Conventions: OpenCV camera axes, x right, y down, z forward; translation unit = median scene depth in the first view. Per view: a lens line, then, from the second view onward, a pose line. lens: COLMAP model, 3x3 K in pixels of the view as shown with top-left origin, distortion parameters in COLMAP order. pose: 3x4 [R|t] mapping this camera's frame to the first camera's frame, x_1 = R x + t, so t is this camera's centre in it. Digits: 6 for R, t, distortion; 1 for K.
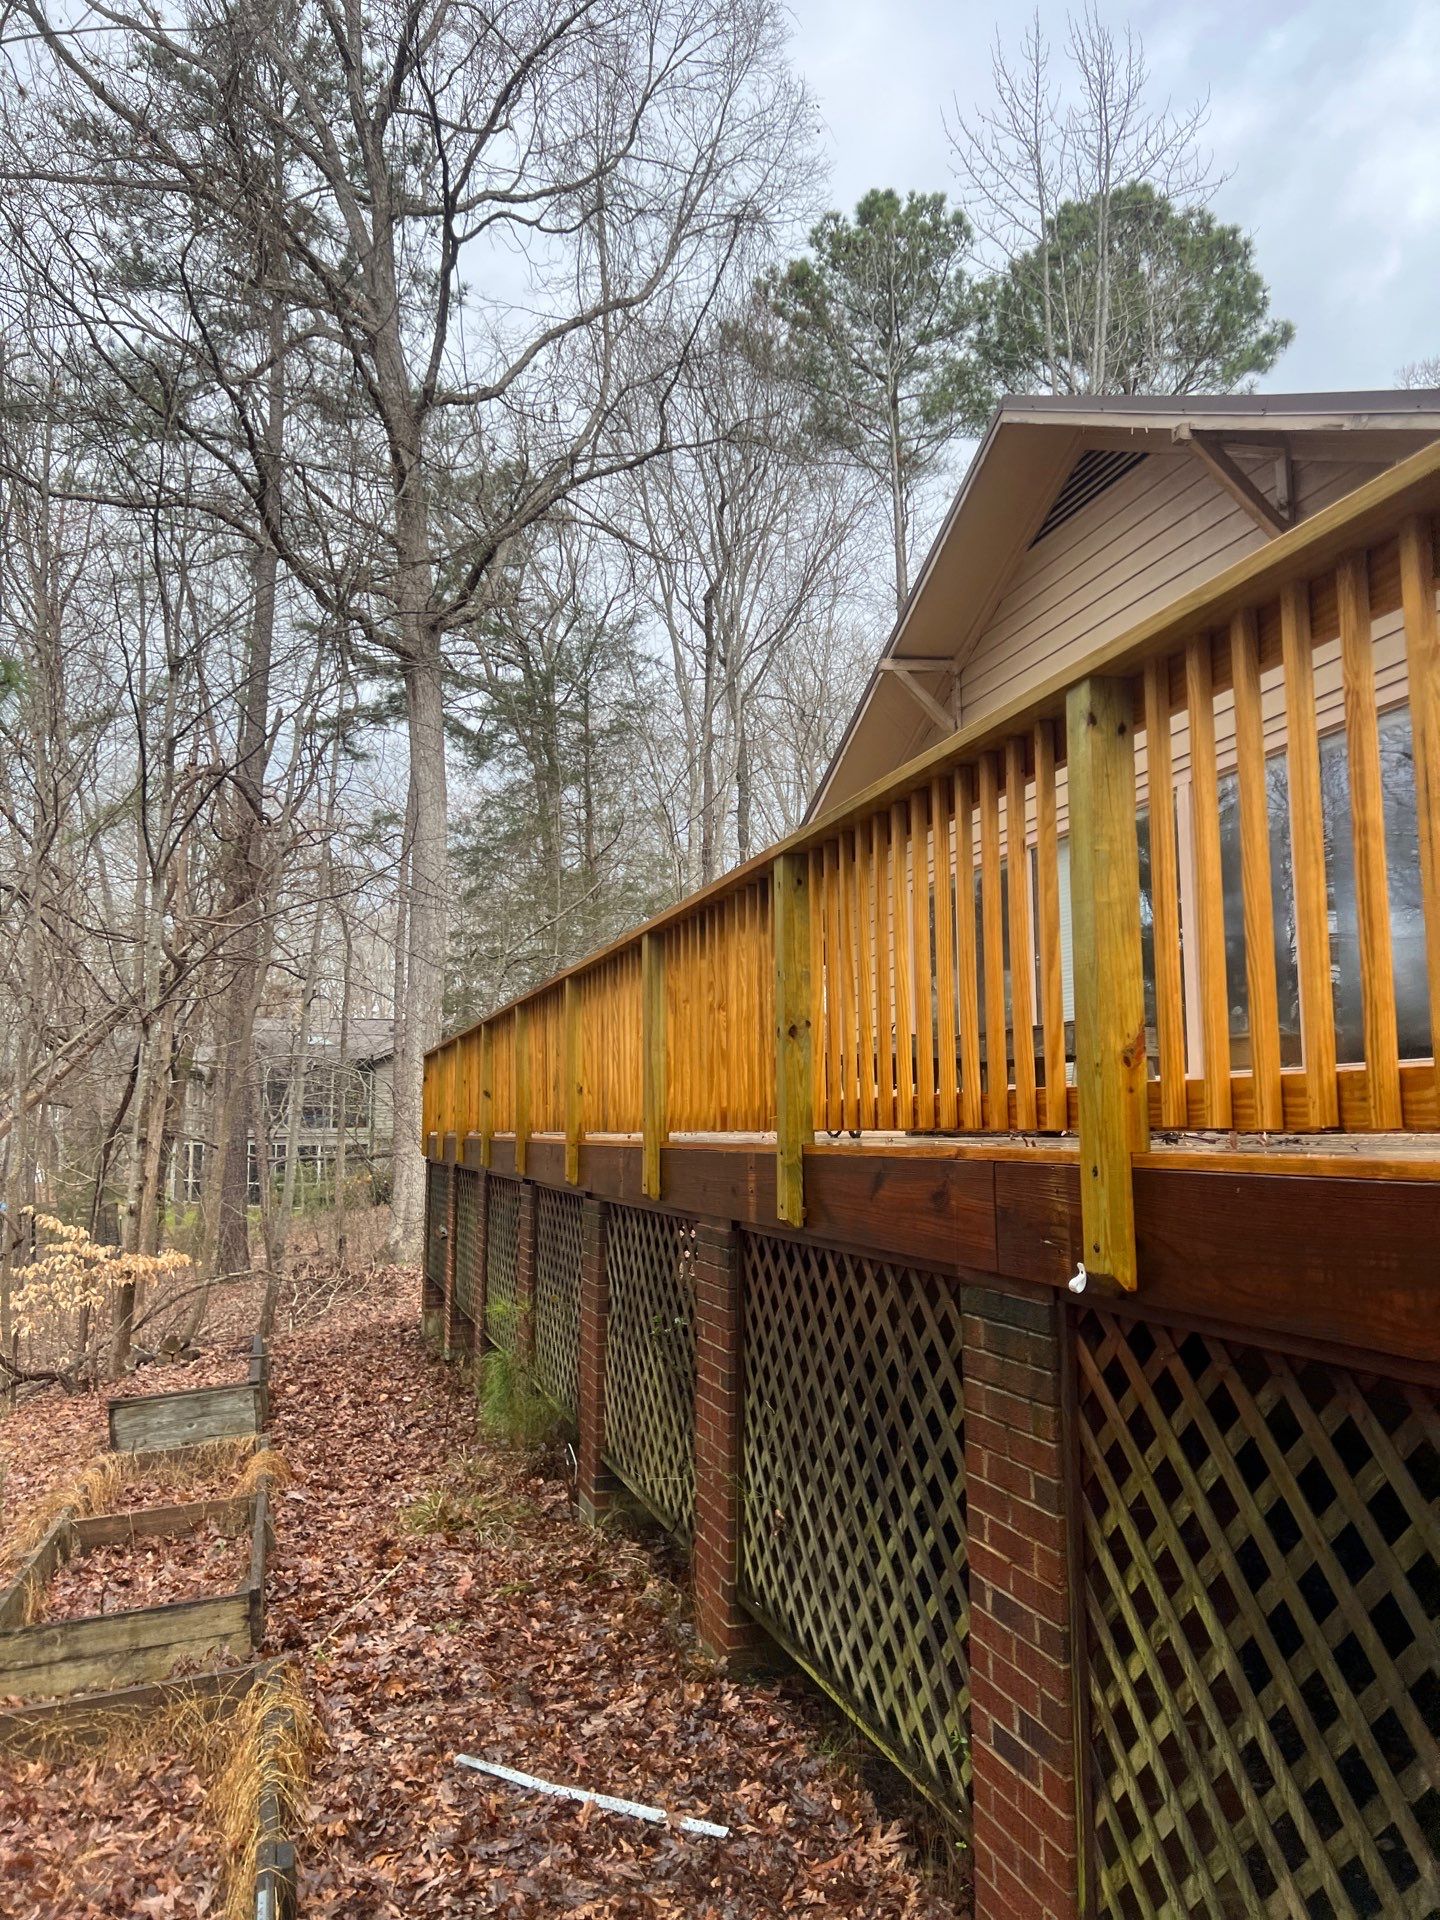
lens RADIAL K [[1403.5, 0, 673.5], [0, 1403.5, 949.6], [0, 0, 1]] dist [0.061276, -0.090645]
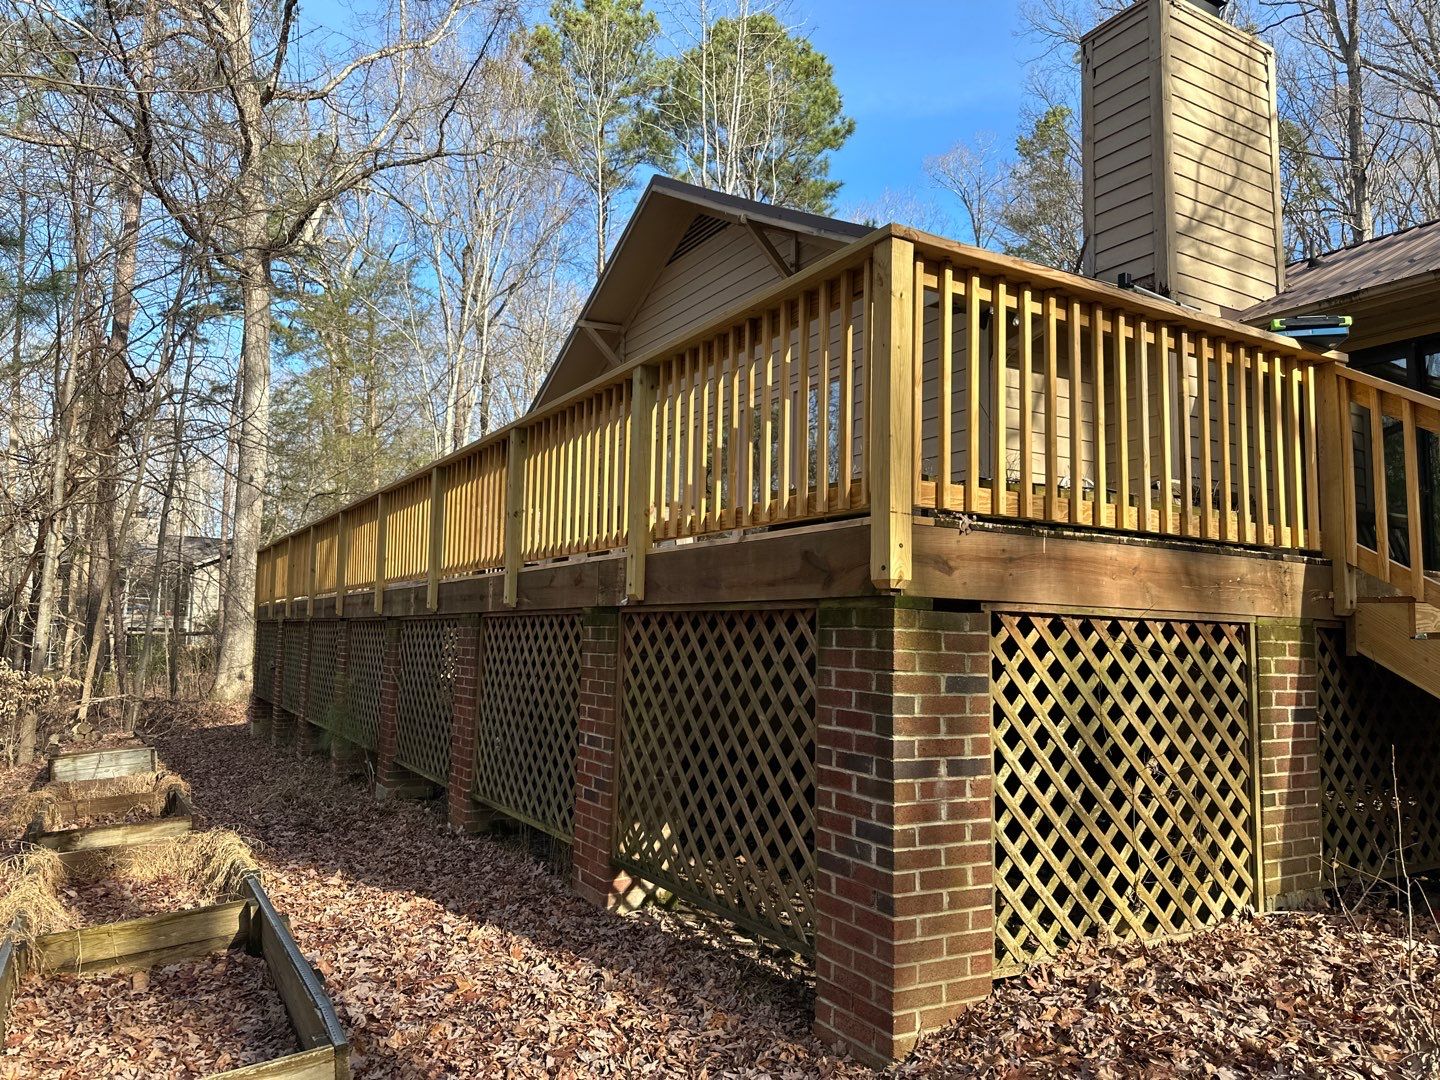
lens RADIAL K [[1052.6, 0, 720.0], [0, 1052.6, 540.0], [0, 0, 1]] dist [0.061276, -0.090645]
pose [[0.960350, 0.046536, 0.274887, -0.014331], [-0.052965, 0.998468, 0.016006, 0.015682], [-0.273721, -0.029931, 0.961343, -0.163112]]
